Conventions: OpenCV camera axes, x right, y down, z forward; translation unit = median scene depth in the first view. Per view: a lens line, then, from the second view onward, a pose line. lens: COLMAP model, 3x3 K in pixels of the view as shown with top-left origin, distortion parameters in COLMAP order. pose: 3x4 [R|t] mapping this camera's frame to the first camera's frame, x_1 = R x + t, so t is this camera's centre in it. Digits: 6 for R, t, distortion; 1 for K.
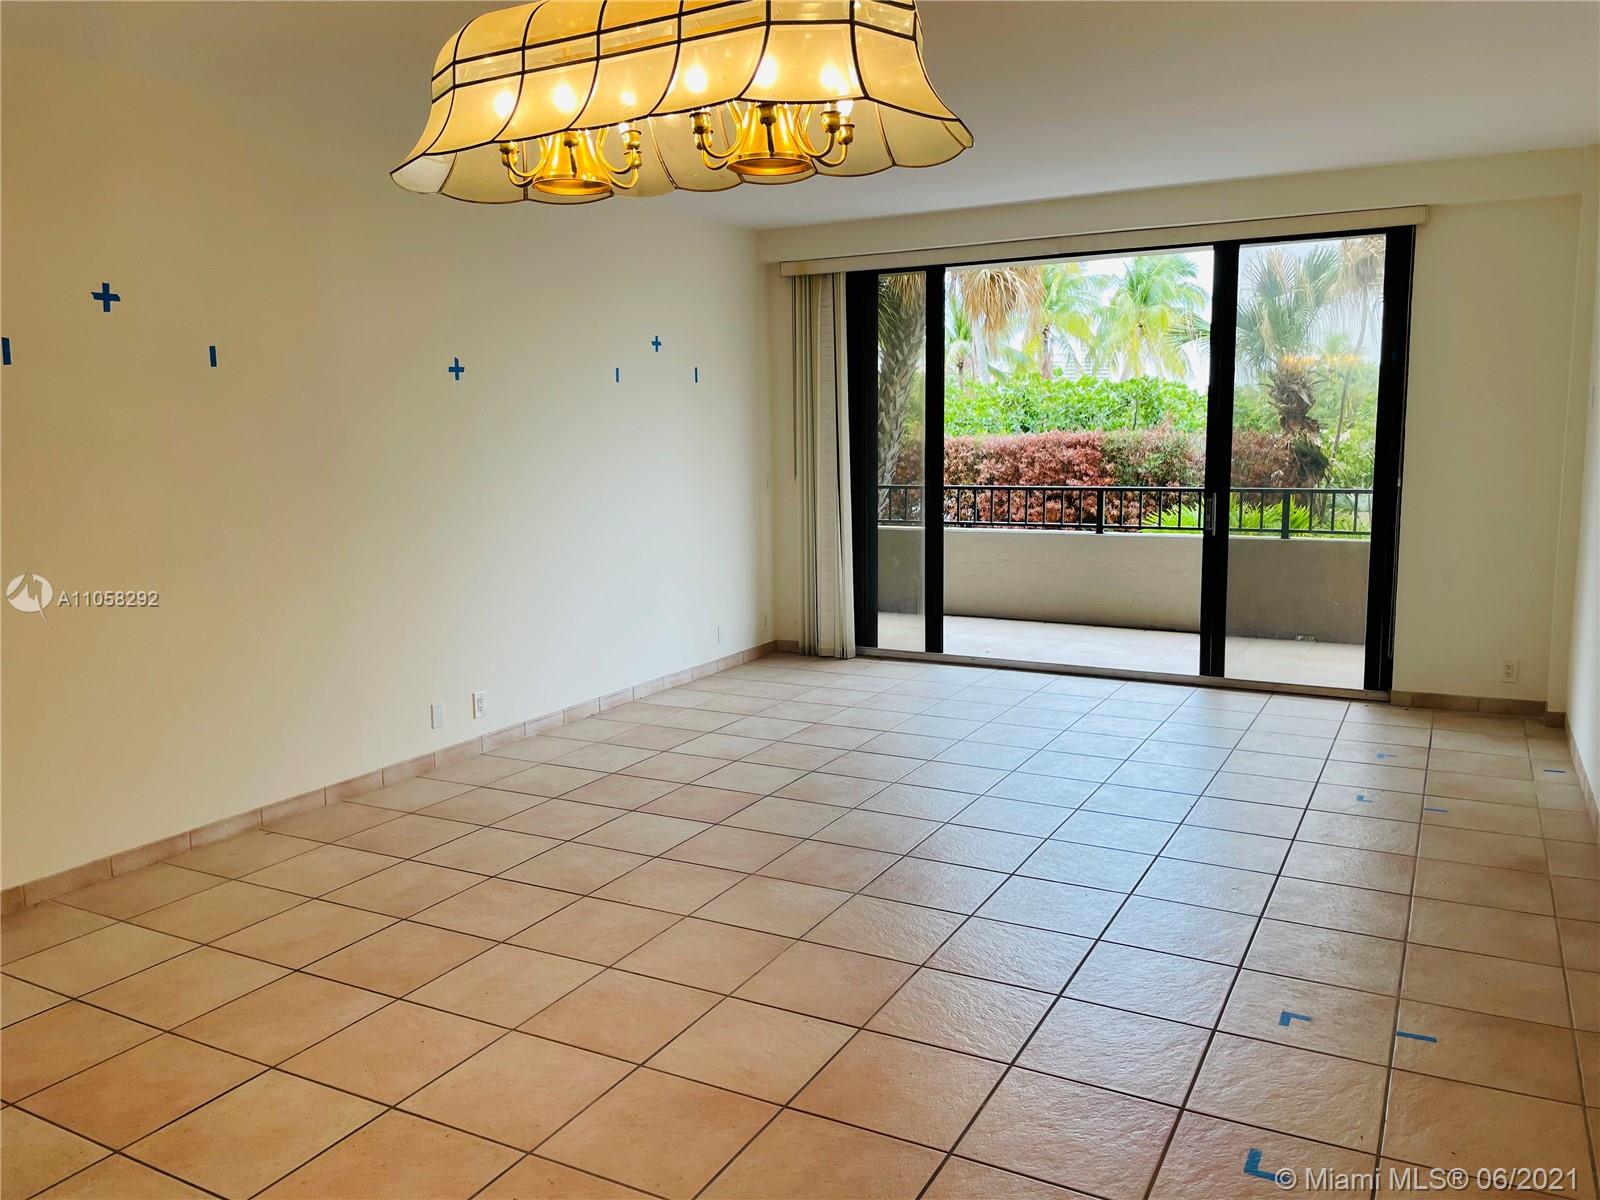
lens RADIAL K [[1237.5, 0, 794.1], [0, 1237.5, 581.2], [0, 0, 1]] dist [0.086924, -0.133172]
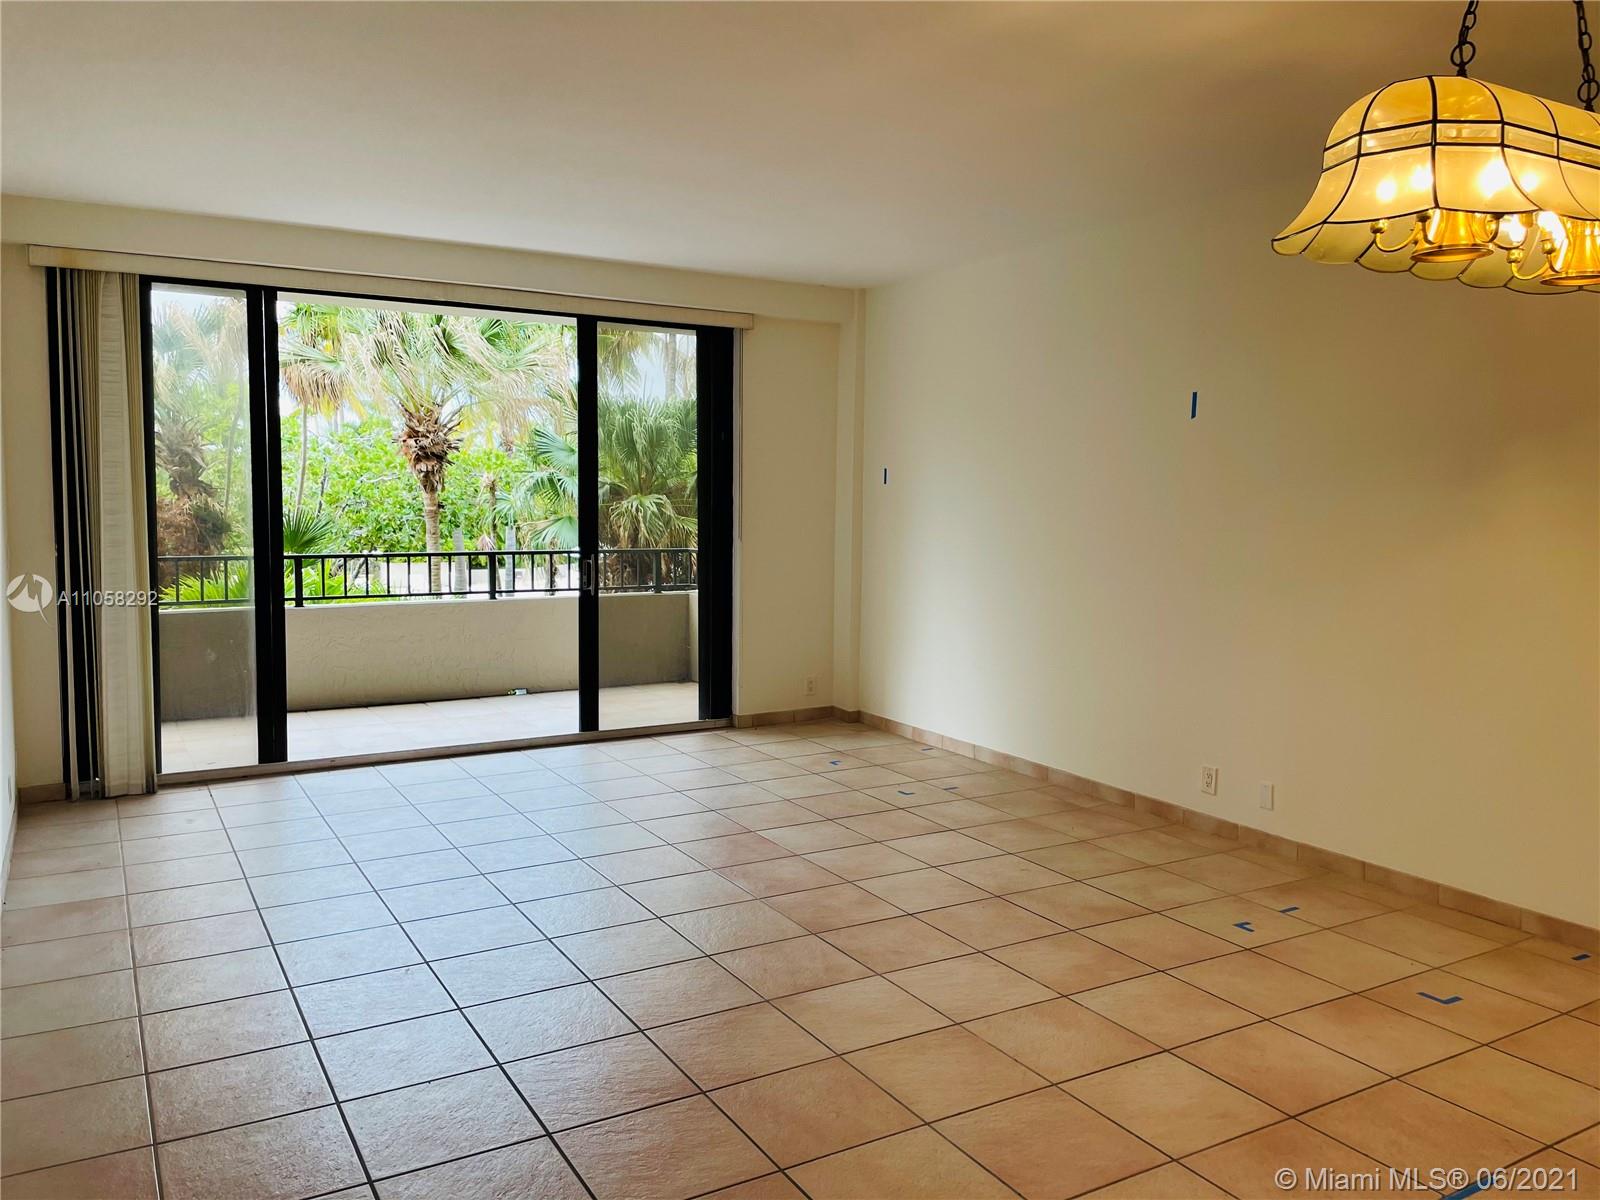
lens RADIAL K [[1233.6, 0, 823.5], [0, 1233.6, 572.5], [0, 0, 1]] dist [0.109982, -0.126916]
pose [[0.510036, -0.038759, 0.859279, -0.486933], [0.091281, 0.995782, -0.009265, -0.029988], [-0.855296, 0.083161, 0.511423, 0.329298]]
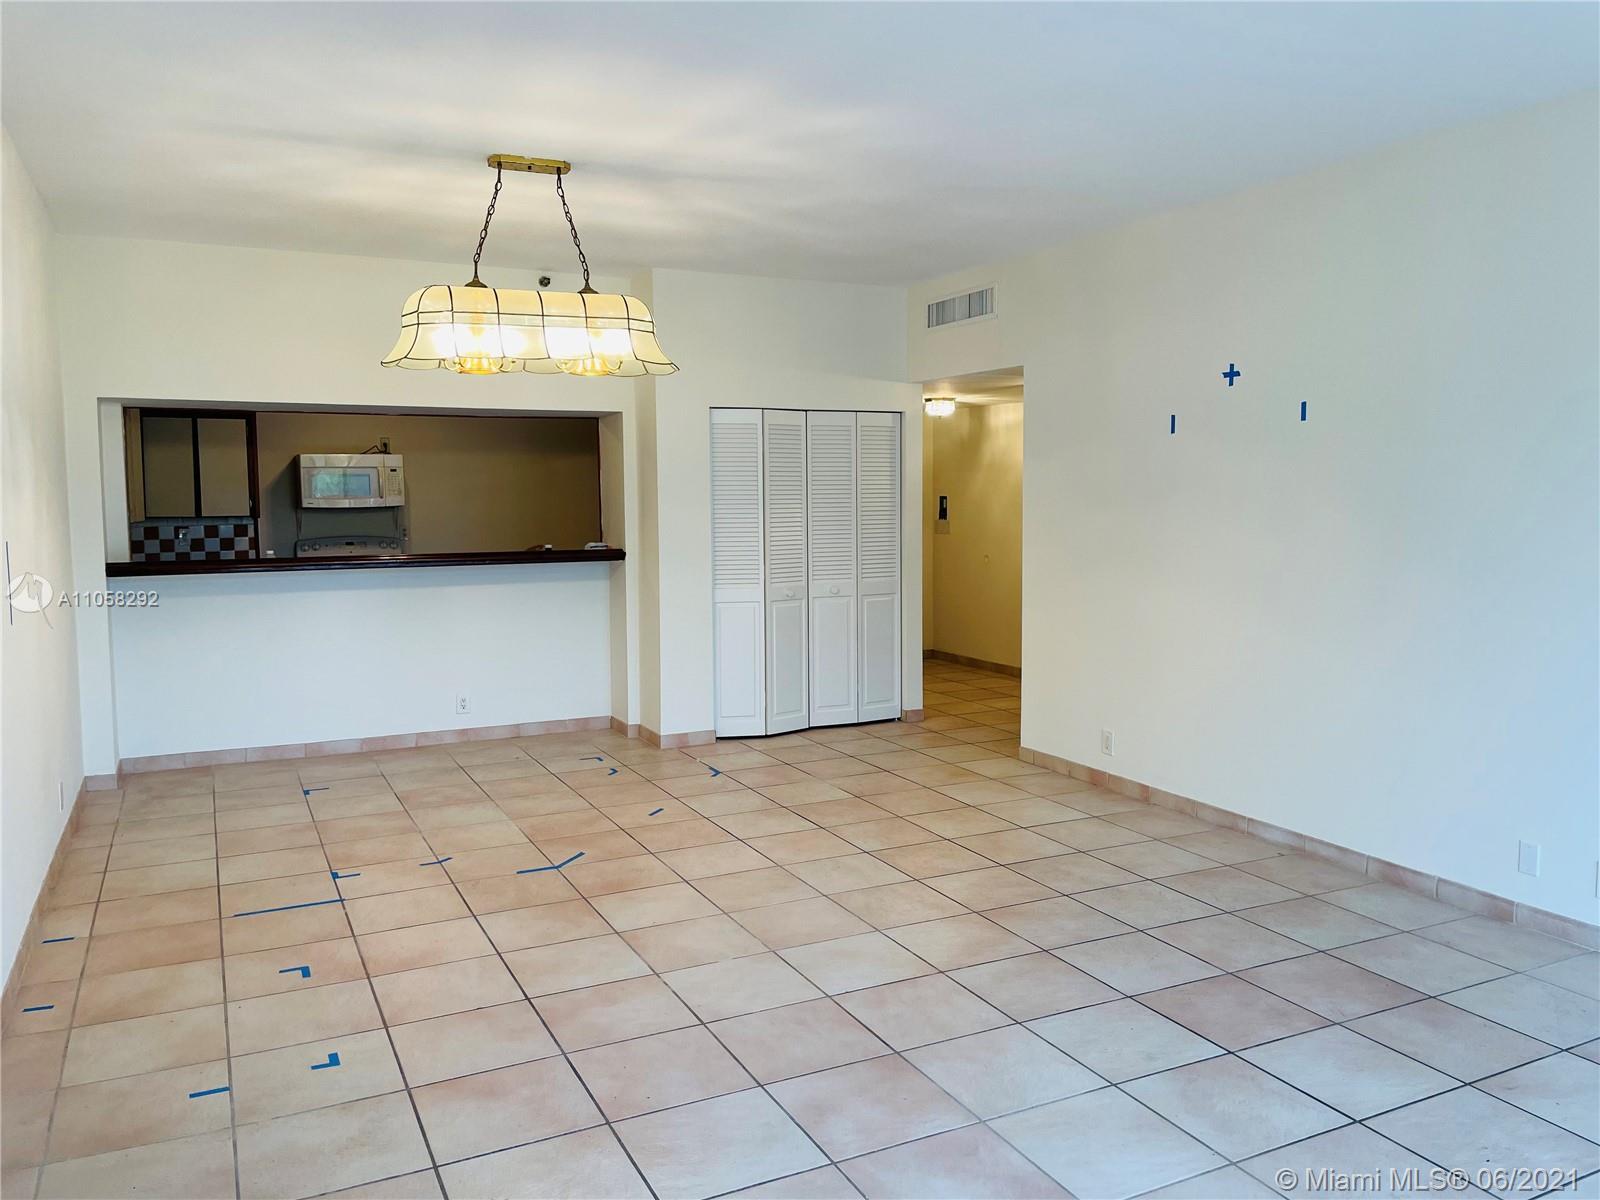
lens RADIAL K [[1233.6, 0, 823.5], [0, 1233.6, 572.5], [0, 0, 1]] dist [0.109982, -0.126916]
pose [[-0.570040, 0.072150, -0.818443, 0.486180], [-0.090639, 0.984535, 0.149921, -0.117670], [0.816602, 0.159644, -0.554685, 0.911268]]
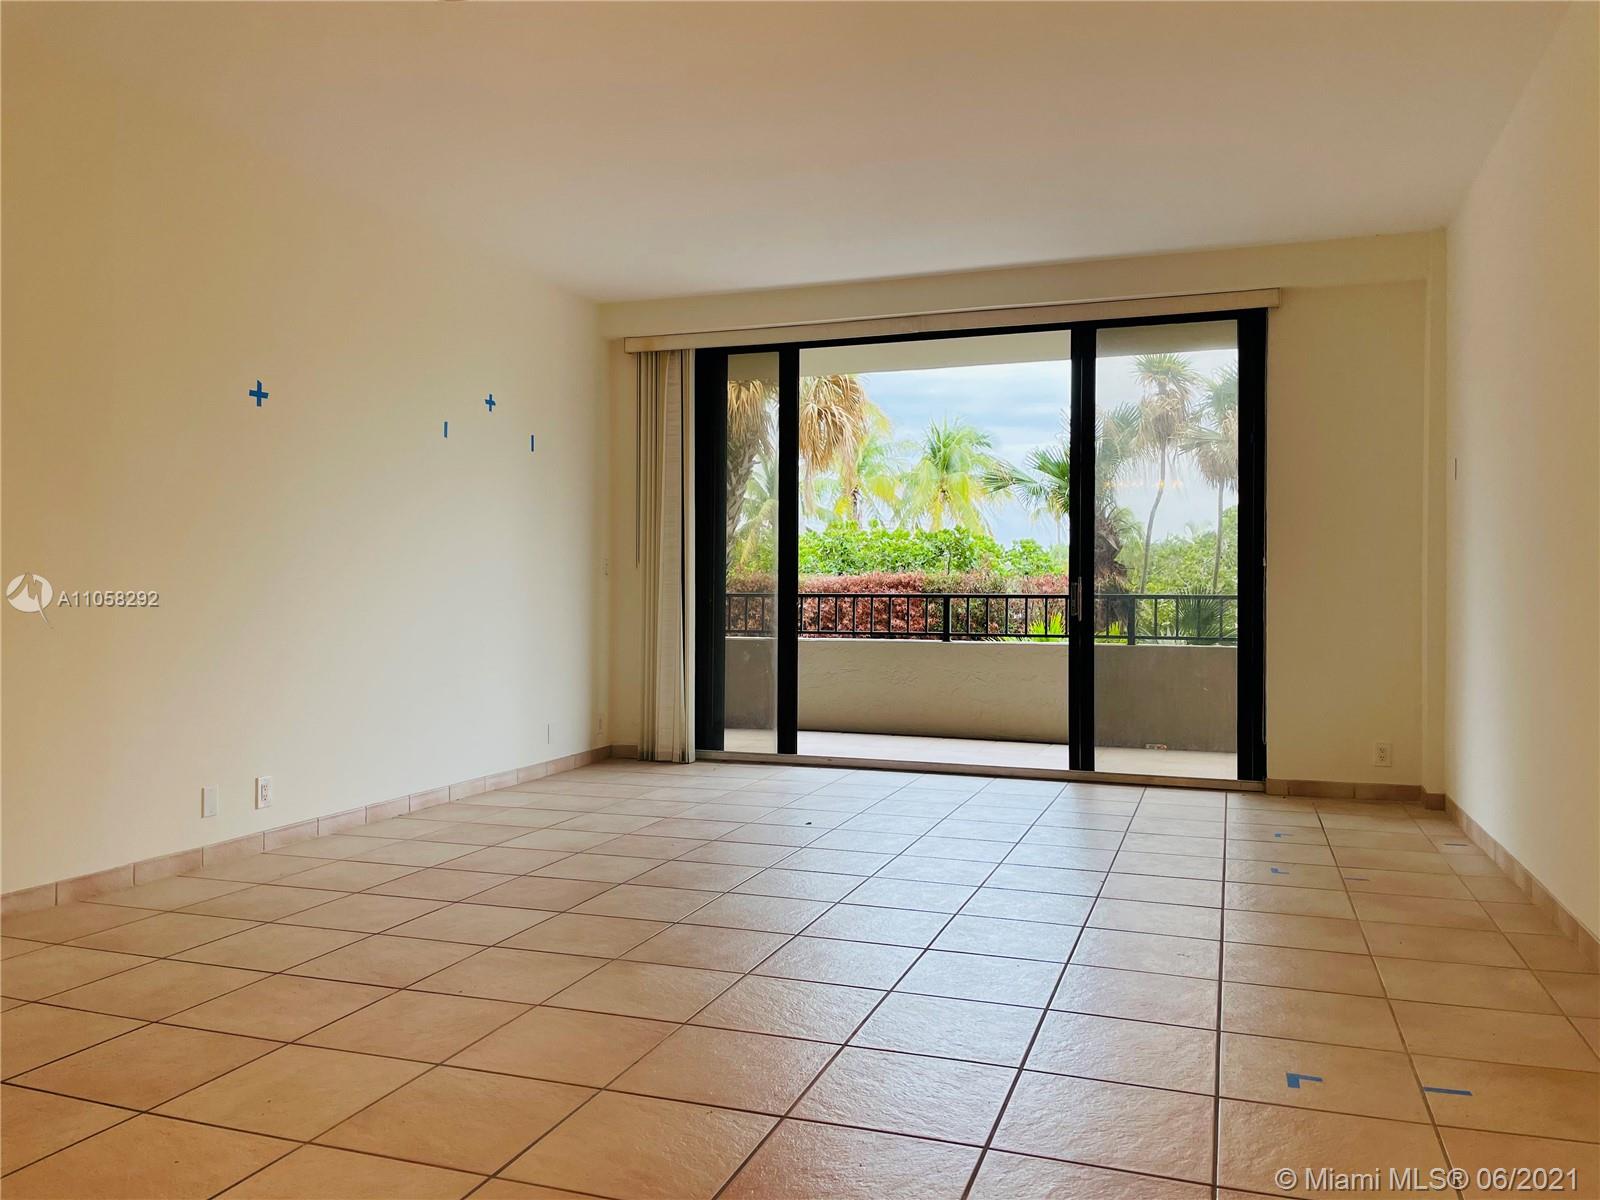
lens RADIAL K [[1237.5, 0, 794.1], [0, 1237.5, 581.2], [0, 0, 1]] dist [0.086924, -0.133172]
pose [[0.987827, 0.019679, 0.154306, -0.032185], [0.001314, 0.990874, -0.134781, 0.066812], [-0.155550, 0.133343, 0.978787, 0.099905]]
